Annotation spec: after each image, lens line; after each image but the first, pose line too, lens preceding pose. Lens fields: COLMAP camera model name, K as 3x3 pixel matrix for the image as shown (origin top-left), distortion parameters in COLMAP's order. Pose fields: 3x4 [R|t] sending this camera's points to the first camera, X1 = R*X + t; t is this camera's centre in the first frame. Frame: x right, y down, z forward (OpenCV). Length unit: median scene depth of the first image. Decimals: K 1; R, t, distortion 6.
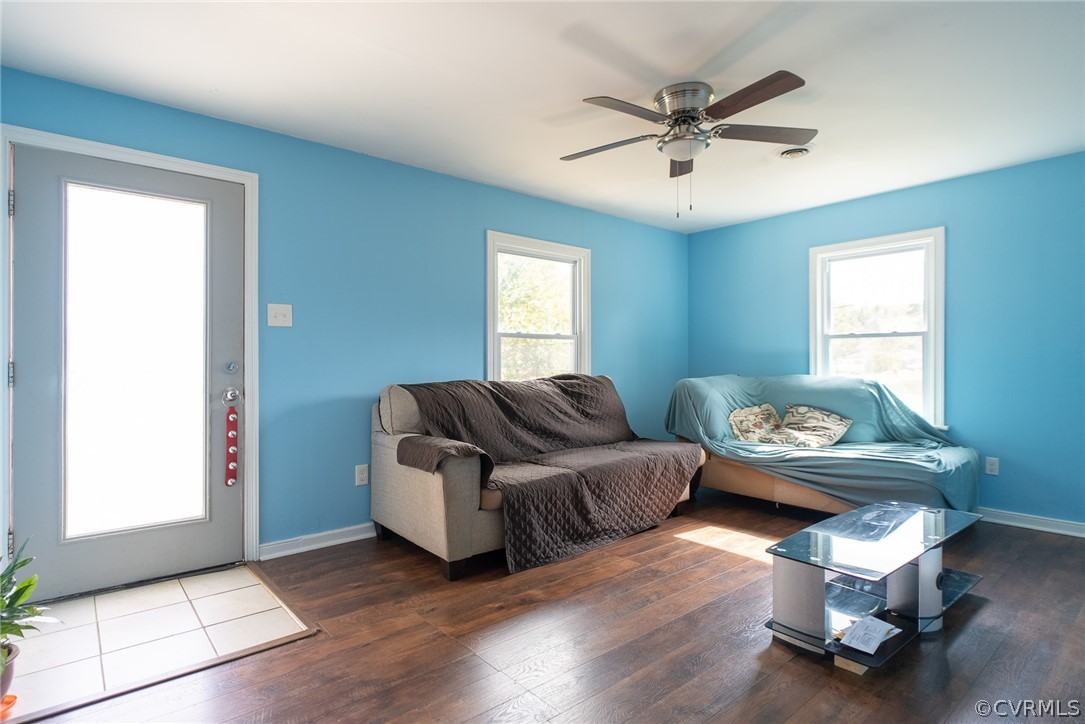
lens RADIAL K [[566.8, 0, 542.5], [0, 566.8, 362.0], [0, 0, 1]] dist [-0.001784, -0.000264]
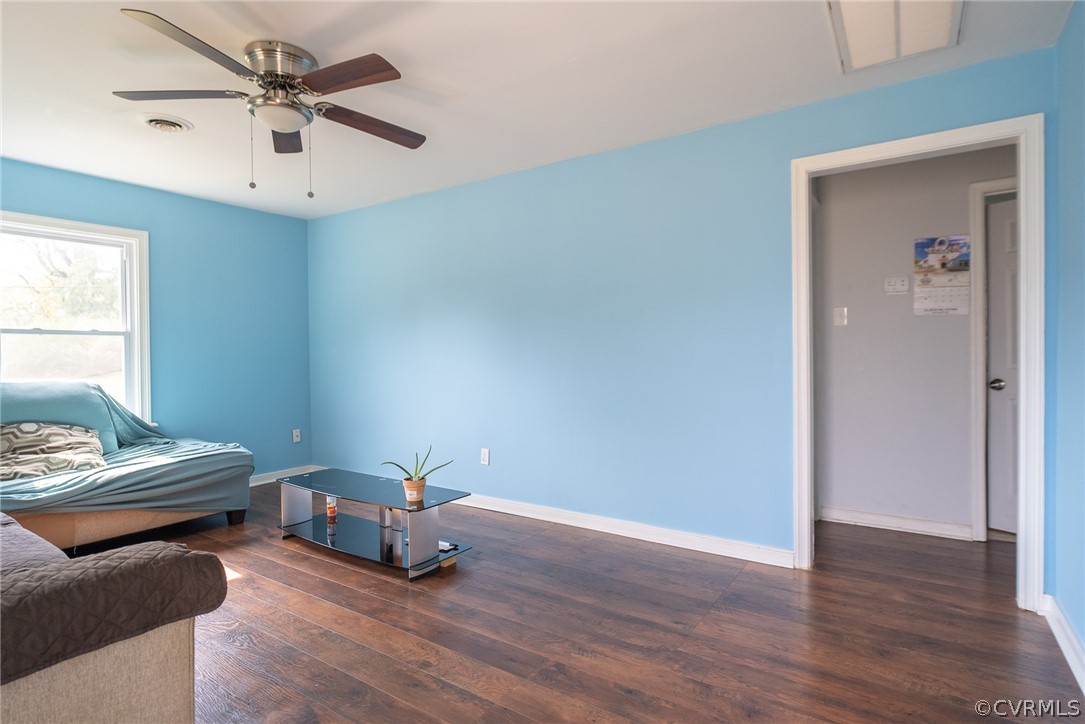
lens RADIAL K [[566.8, 0, 542.5], [0, 566.8, 362.0], [0, 0, 1]] dist [-0.001784, -0.000264]
pose [[-0.263847, -0.008913, 0.964523, -0.475911], [0.009158, 0.999889, 0.011744, -0.005644], [-0.964521, 0.011932, -0.263736, 0.569509]]
